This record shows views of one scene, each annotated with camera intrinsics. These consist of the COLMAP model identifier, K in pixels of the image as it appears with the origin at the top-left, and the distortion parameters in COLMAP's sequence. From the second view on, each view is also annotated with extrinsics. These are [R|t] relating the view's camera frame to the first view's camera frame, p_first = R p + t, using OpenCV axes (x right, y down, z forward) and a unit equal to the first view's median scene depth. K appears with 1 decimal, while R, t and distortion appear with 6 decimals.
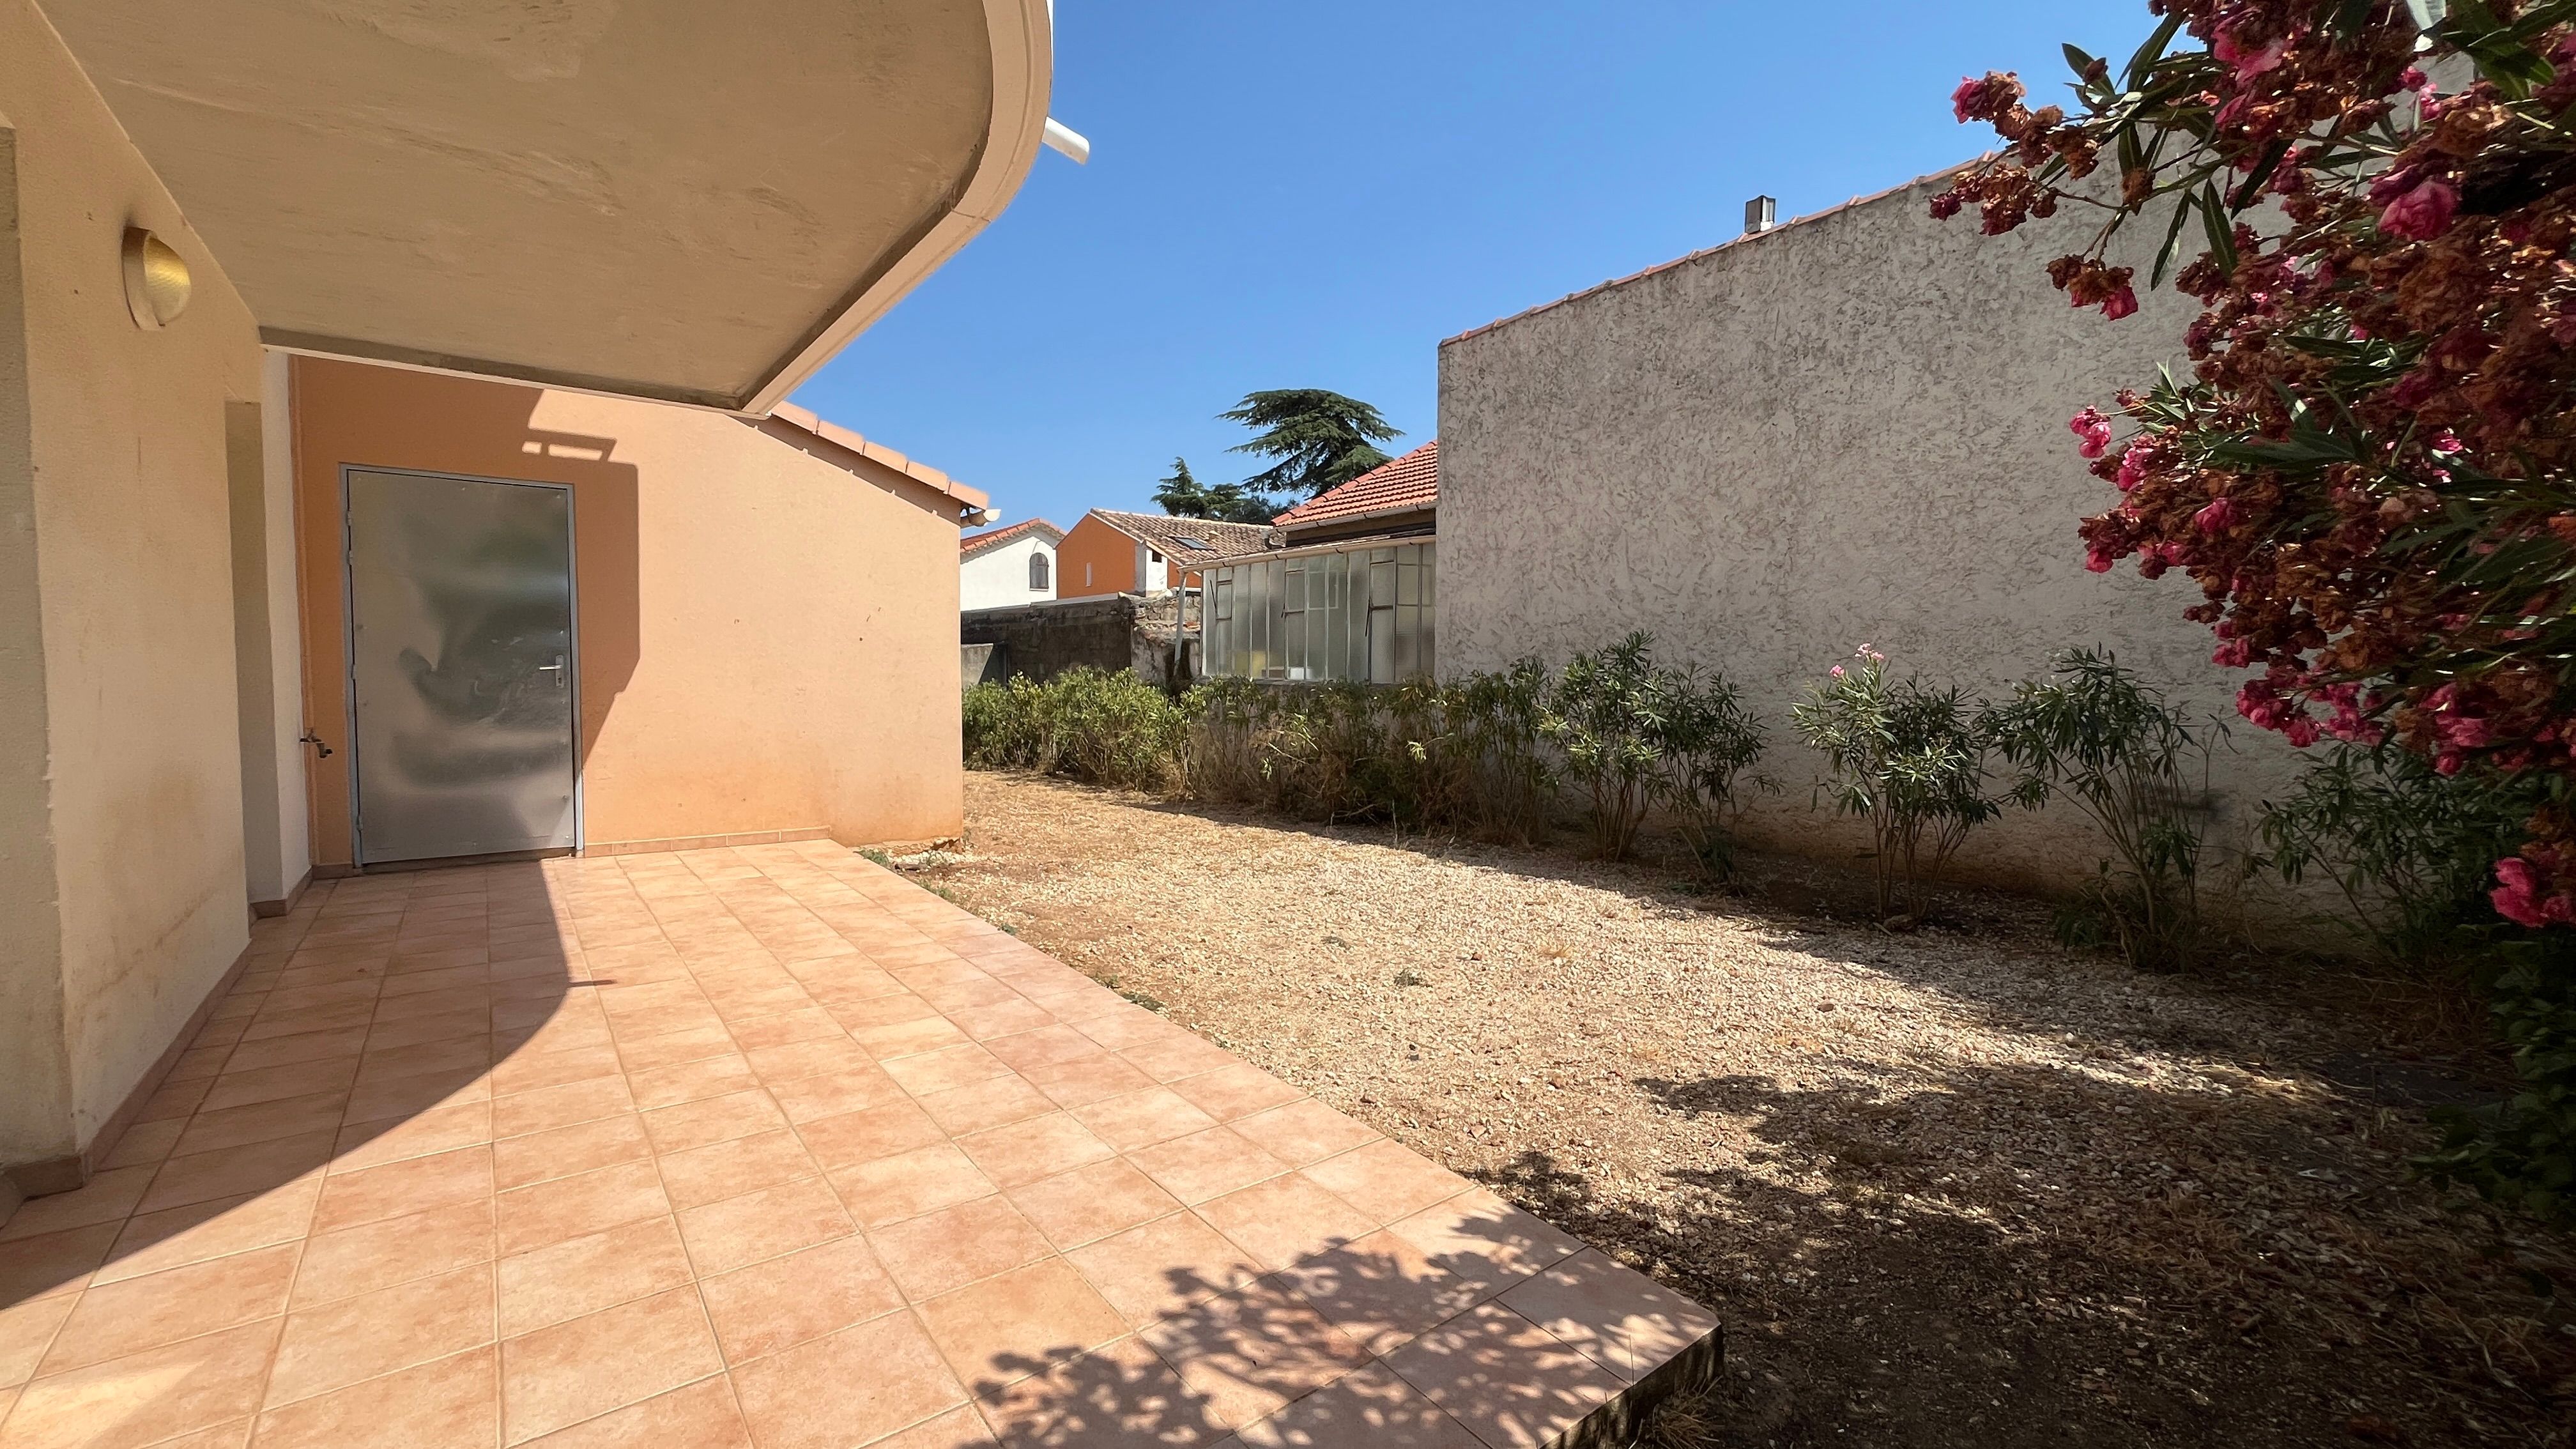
lens RADIAL K [[1037.9, 0, 1272.6], [0, 1037.9, 715.1], [0, 0, 1]] dist [-0.002470, 0.000044]
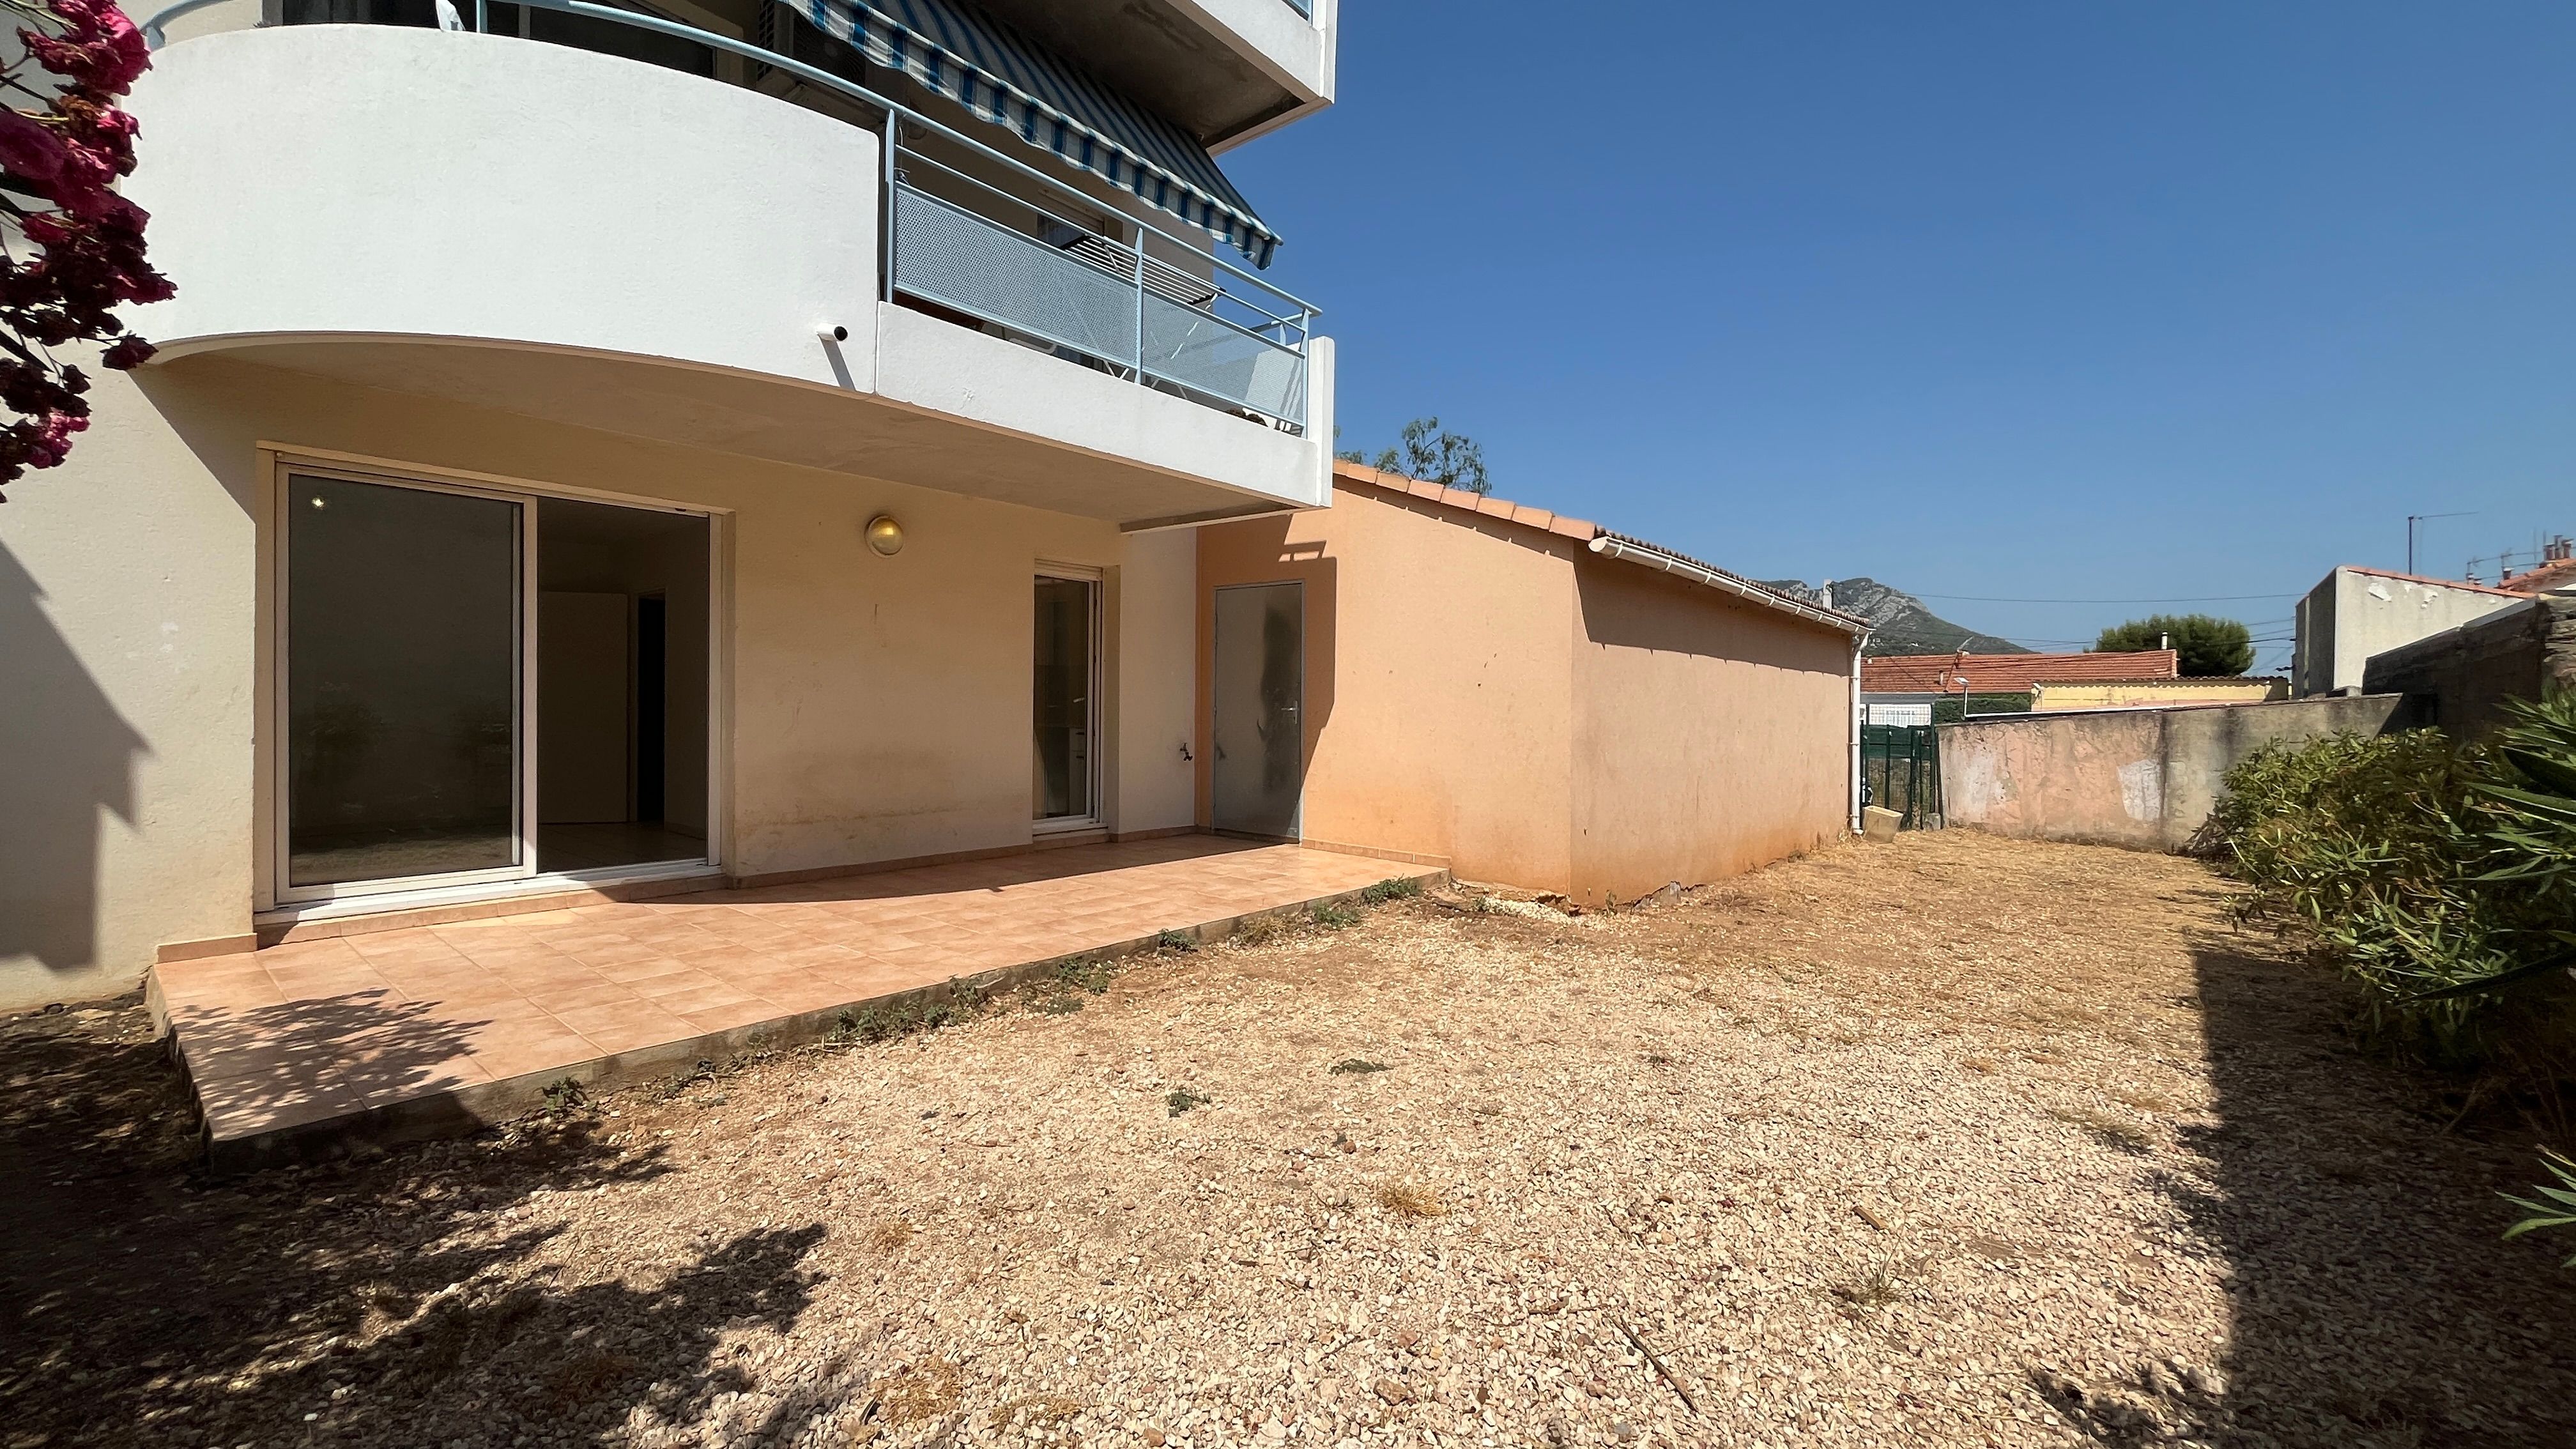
lens RADIAL K [[1037.9, 0, 1272.6], [0, 1037.9, 715.1], [0, 0, 1]] dist [-0.002470, 0.000044]
pose [[0.215400, 0.006201, -0.976506, 0.522398], [-0.063502, 0.997952, -0.007670, -0.018990], [0.974459, 0.063662, 0.215353, 0.507268]]
